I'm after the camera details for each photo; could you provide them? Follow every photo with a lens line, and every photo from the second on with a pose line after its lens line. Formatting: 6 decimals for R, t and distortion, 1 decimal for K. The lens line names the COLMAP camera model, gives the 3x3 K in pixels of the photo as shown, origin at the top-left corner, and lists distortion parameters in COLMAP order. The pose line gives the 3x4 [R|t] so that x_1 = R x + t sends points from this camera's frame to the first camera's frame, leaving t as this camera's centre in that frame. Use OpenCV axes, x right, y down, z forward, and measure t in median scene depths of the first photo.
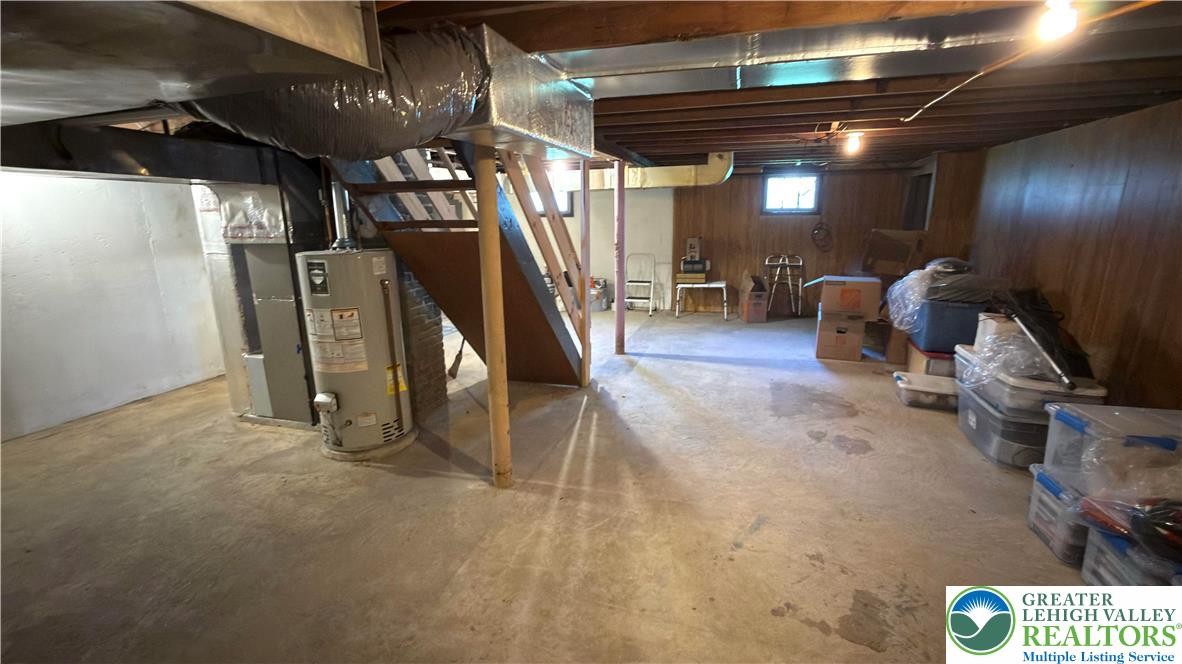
lens RADIAL K [[513.1, 0, 592.9], [0, 513.1, 335.5], [0, 0, 1]] dist [0.003967, 0.000032]
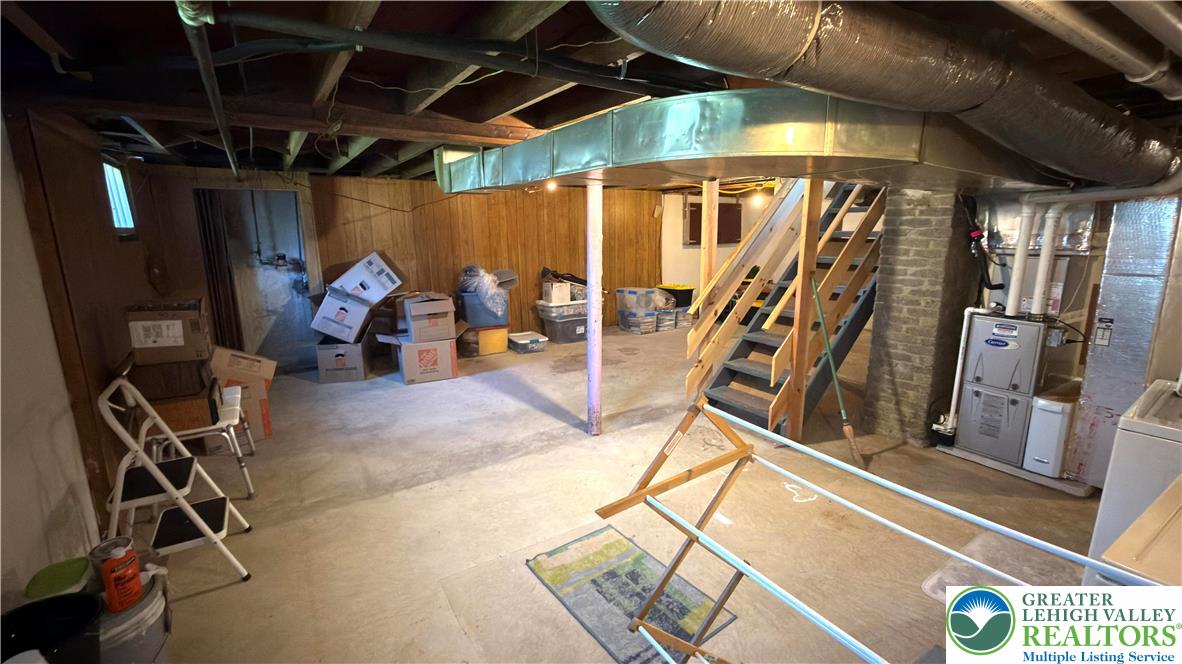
lens RADIAL K [[513.1, 0, 592.0], [0, 513.1, 333.9], [0, 0, 1]] dist [0.003967, 0.000032]
pose [[-0.759232, -0.119986, 0.639665, -0.621222], [0.161433, 0.917423, 0.363695, -0.567993], [-0.630481, 0.379392, -0.677167, 2.390769]]
